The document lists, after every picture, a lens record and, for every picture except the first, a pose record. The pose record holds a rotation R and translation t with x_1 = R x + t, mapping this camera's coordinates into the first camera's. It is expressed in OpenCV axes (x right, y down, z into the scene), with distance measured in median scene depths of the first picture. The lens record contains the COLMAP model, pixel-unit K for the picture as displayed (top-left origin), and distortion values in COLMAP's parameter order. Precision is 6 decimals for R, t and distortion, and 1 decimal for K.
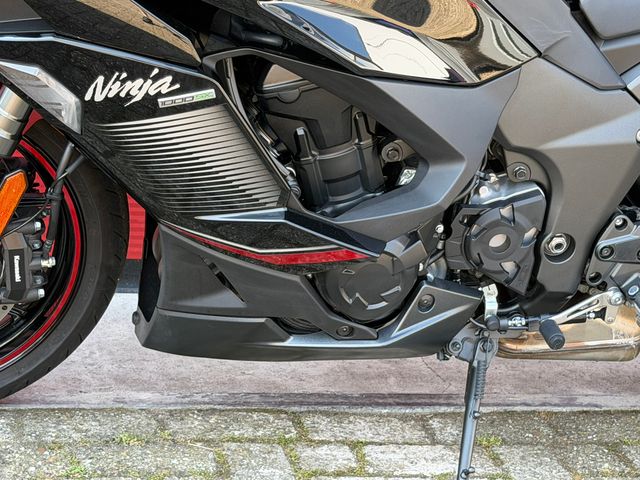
lens RADIAL K [[1525.6, 0, 314.9], [0, 1525.6, 260.5], [0, 0, 1]] dist [0.113171, 0.252172]
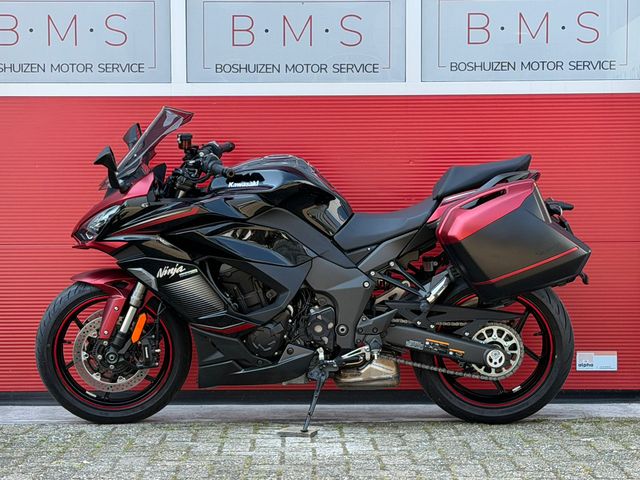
lens RADIAL K [[1525.6, 0, 314.9], [0, 1525.6, 260.5], [0, 0, 1]] dist [0.113171, 0.252172]
pose [[0.969809, -0.108314, -0.218493, 0.747094], [0.030331, 0.942569, -0.332631, 0.802783], [0.241973, 0.315962, 0.917397, -1.568110]]
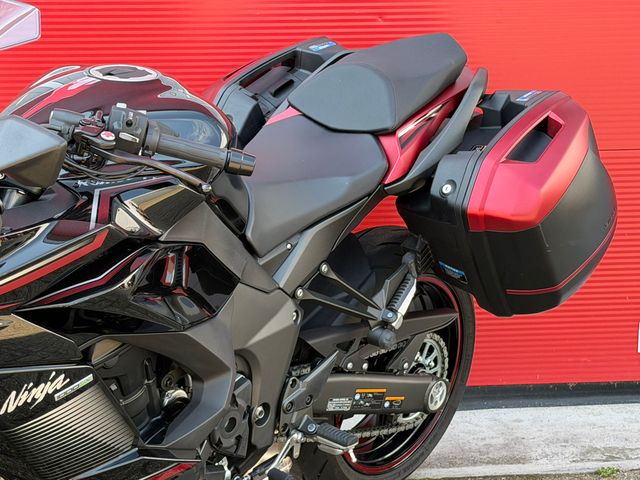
lens RADIAL K [[1525.6, 0, 314.9], [0, 1525.6, 260.5], [0, 0, 1]] dist [0.113171, 0.252172]
pose [[0.776659, -0.252934, 0.576909, -0.567716], [0.304114, 0.952600, 0.008237, -0.140233], [-0.551647, 0.169050, 0.816767, -0.139446]]
